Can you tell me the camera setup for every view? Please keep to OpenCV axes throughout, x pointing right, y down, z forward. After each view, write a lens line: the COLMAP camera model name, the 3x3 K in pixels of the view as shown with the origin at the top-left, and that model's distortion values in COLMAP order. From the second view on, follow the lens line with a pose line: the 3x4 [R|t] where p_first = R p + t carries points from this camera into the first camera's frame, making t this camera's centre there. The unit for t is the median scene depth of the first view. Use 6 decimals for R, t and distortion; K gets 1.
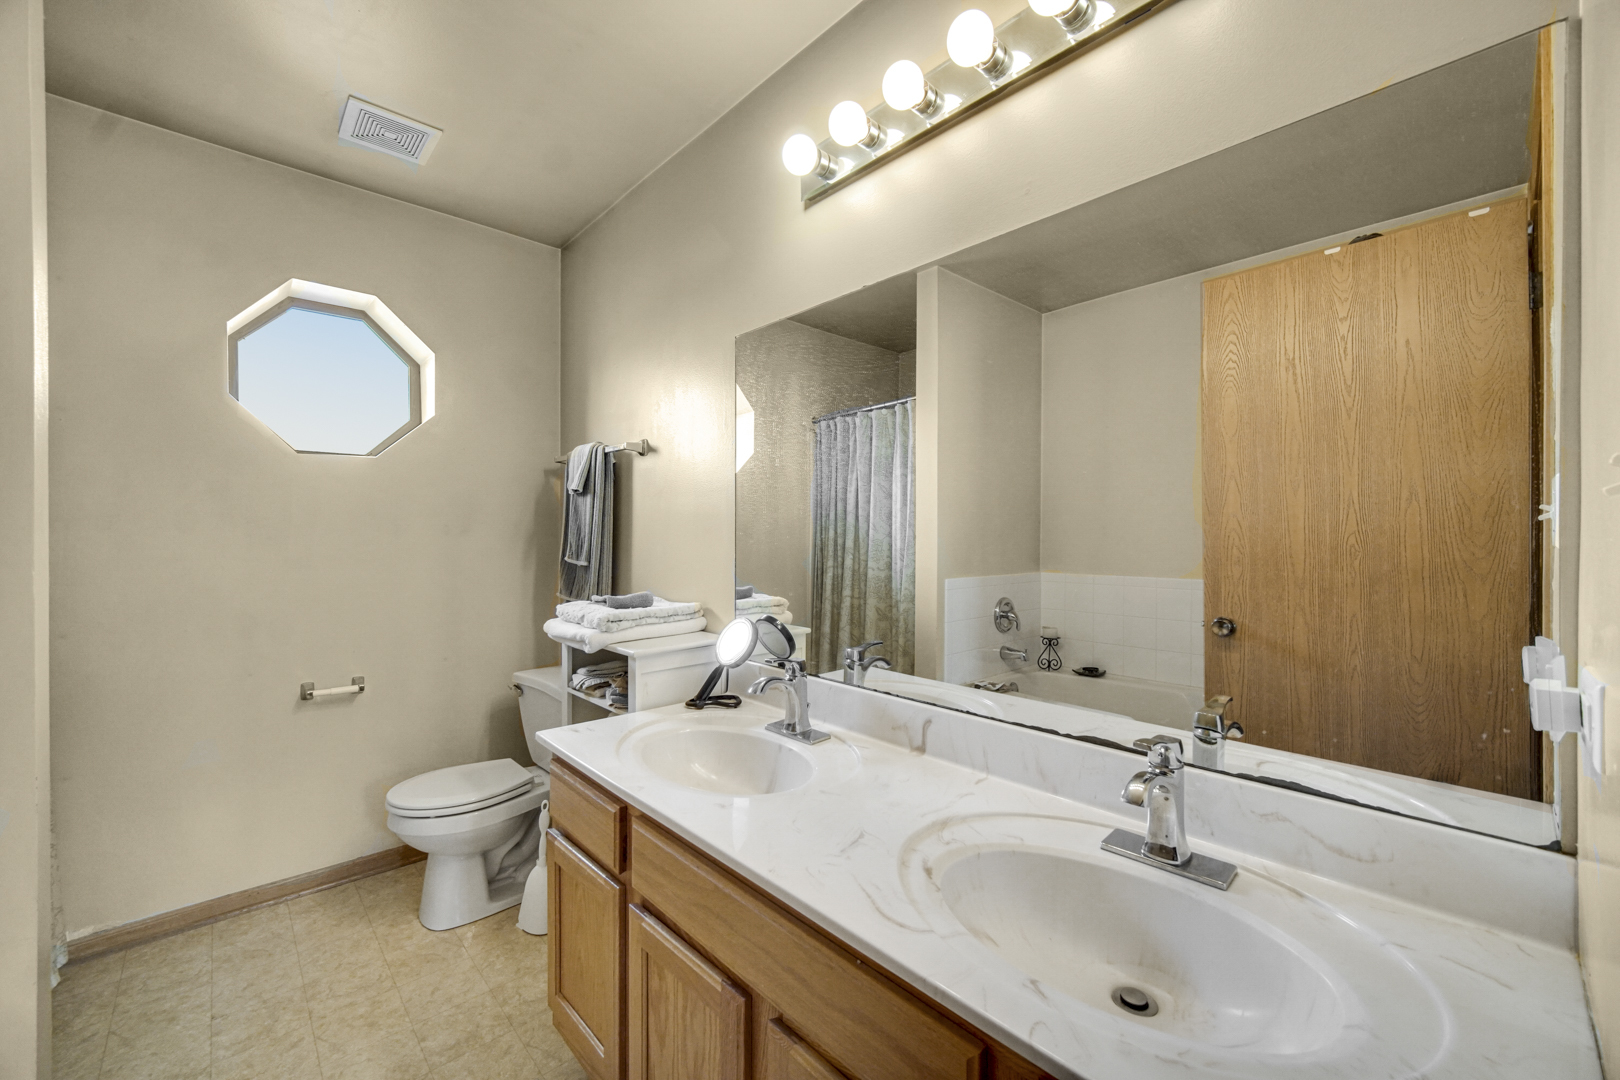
lens RADIAL K [[646.3, 0, 810.0], [0, 646.3, 540.0], [0, 0, 1]] dist [0.004359, 0.000225]
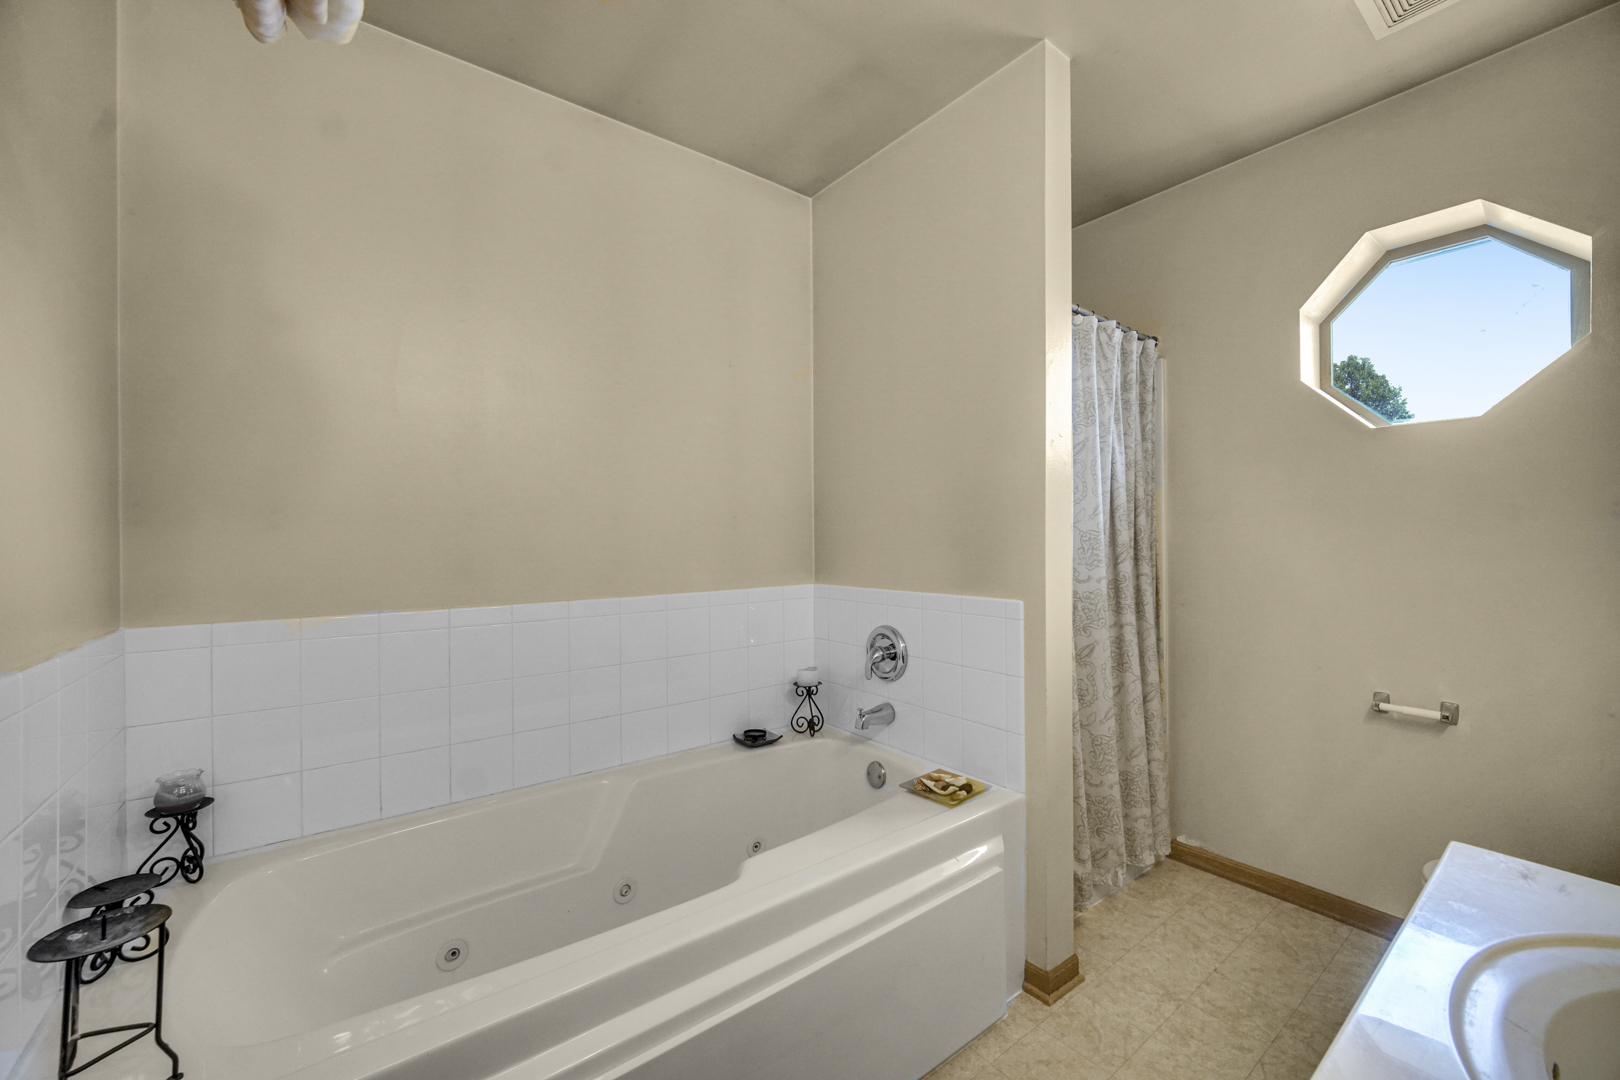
lens RADIAL K [[646.3, 0, 810.0], [0, 646.3, 540.0], [0, 0, 1]] dist [0.004359, 0.000225]
pose [[-0.096746, 0.007334, -0.995282, 0.192365], [0.001829, 0.999972, 0.007191, 0.010009], [0.995307, -0.001124, -0.096756, 0.387520]]
